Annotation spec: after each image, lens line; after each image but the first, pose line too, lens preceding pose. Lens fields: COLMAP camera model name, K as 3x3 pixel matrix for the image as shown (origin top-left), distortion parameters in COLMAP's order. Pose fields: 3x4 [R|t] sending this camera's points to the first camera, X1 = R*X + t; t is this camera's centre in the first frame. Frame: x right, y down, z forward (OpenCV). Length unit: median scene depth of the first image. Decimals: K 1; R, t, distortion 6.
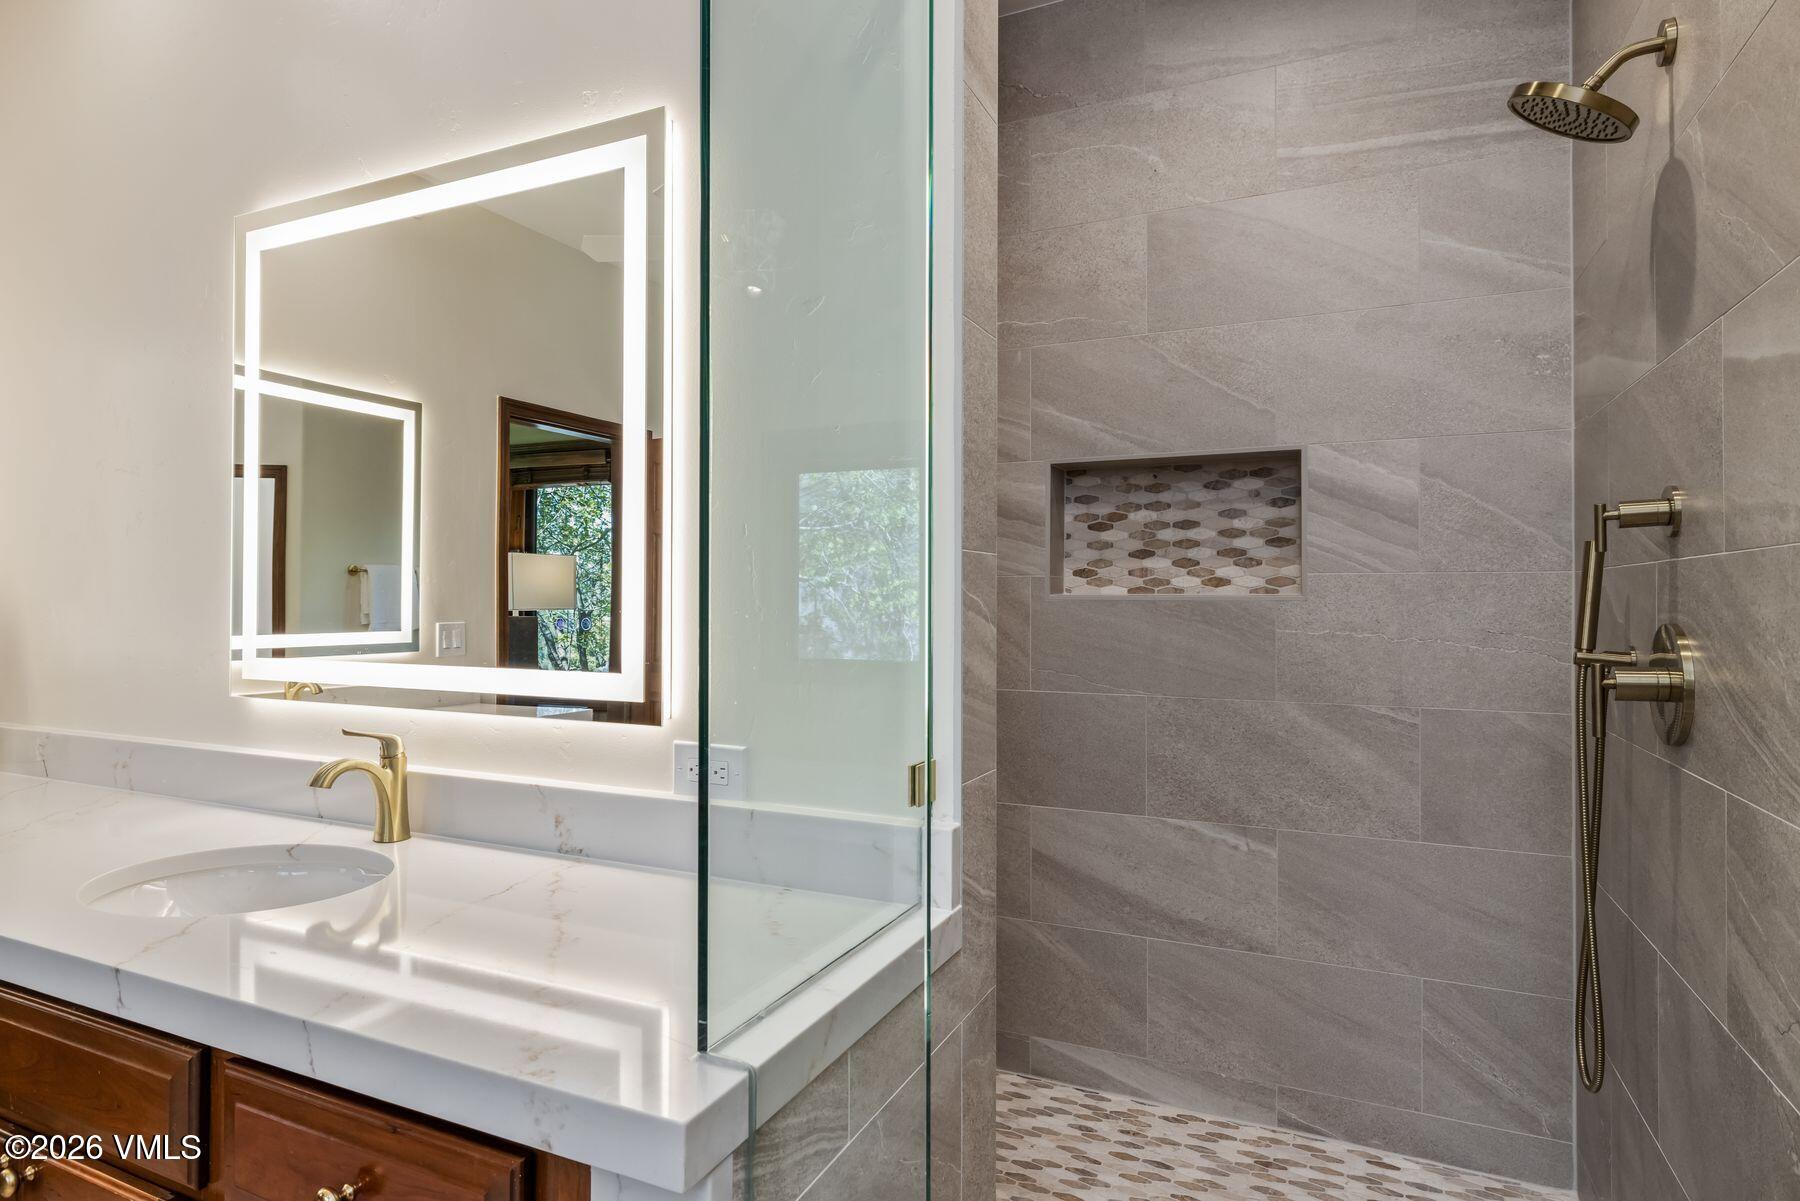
lens RADIAL K [[953.8, 0, 904.6], [0, 953.8, 593.6], [0, 0, 1]] dist [0.002789, 0.000007]
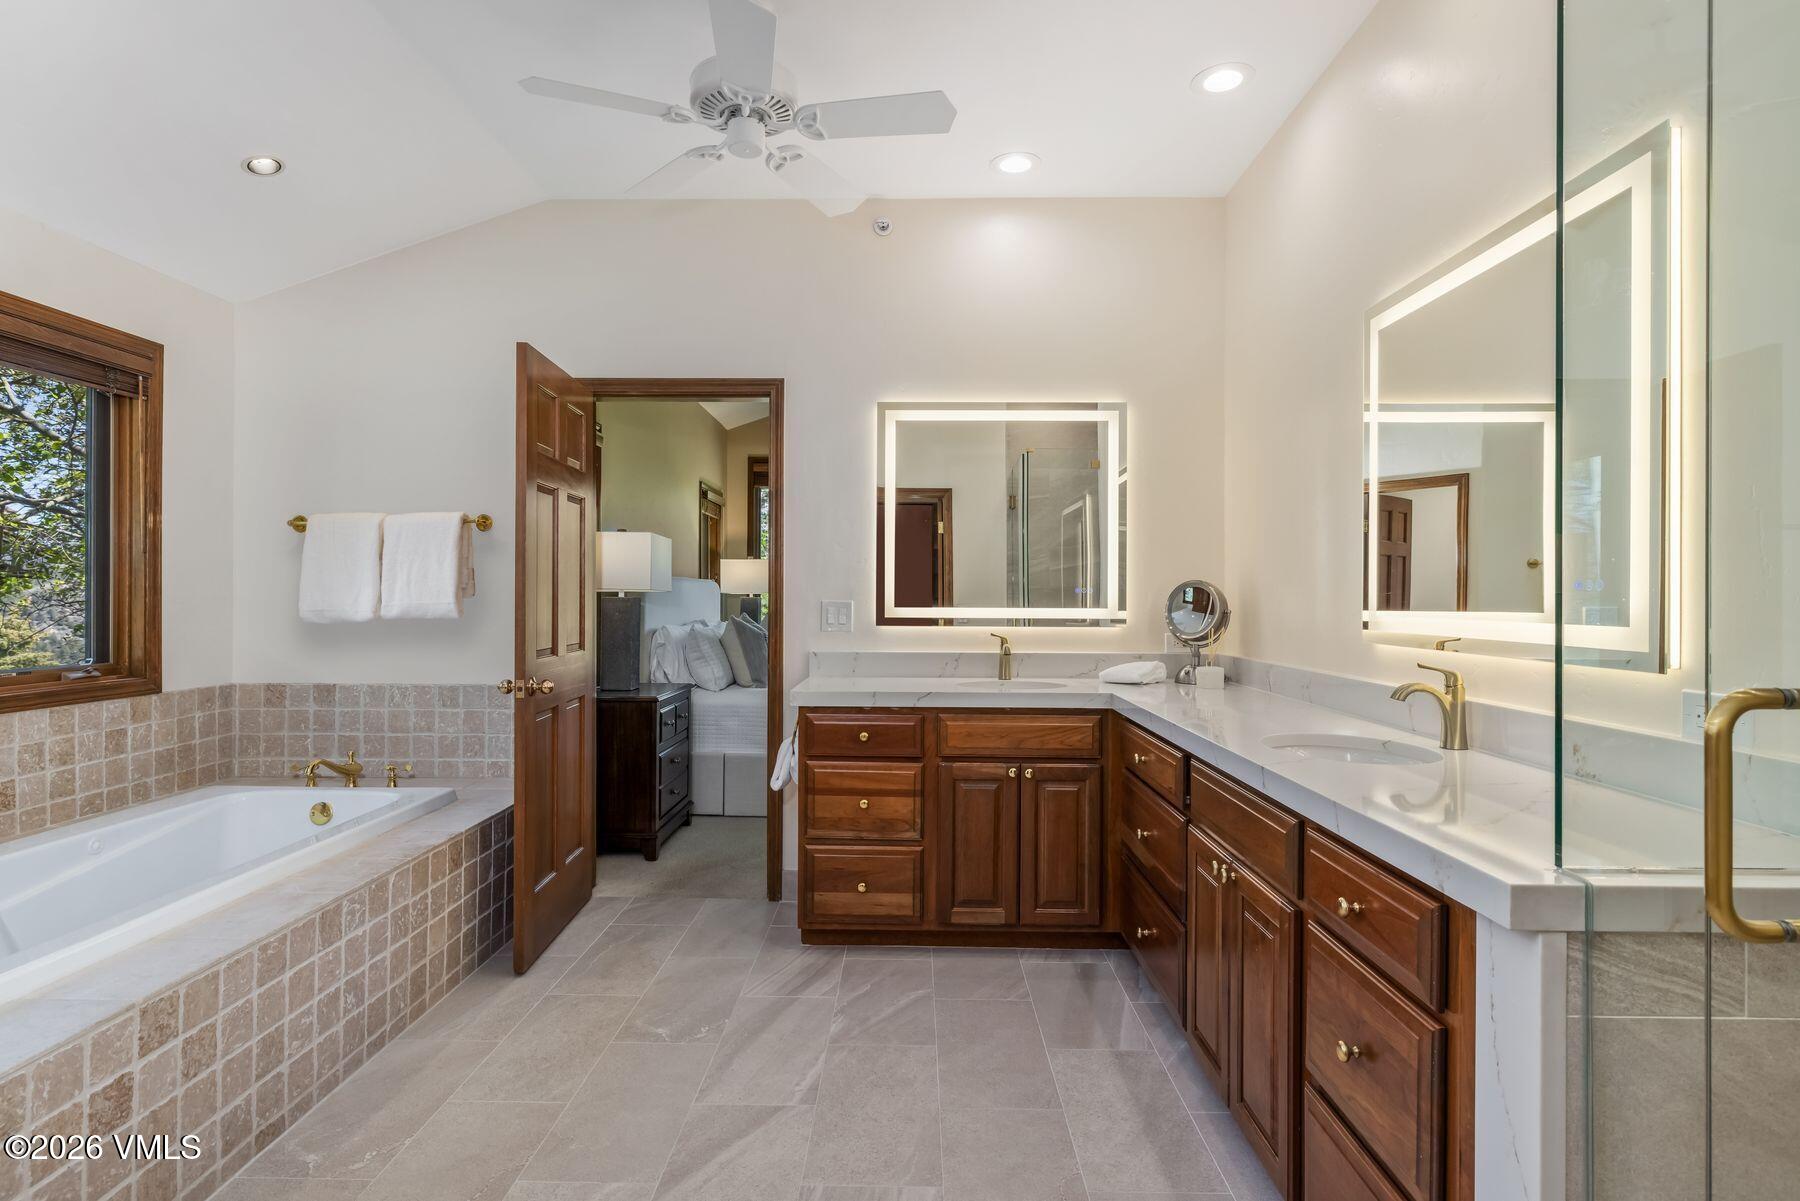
lens RADIAL K [[881.0, 0, 898.6], [0, 881.0, 596.7], [0, 0, 1]] dist [-0.001043, 0.000185]
pose [[0.387206, 0.002263, -0.921990, 0.338084], [0.005396, 0.999974, 0.004720, 0.036931], [0.921977, -0.006803, 0.387184, -0.223717]]
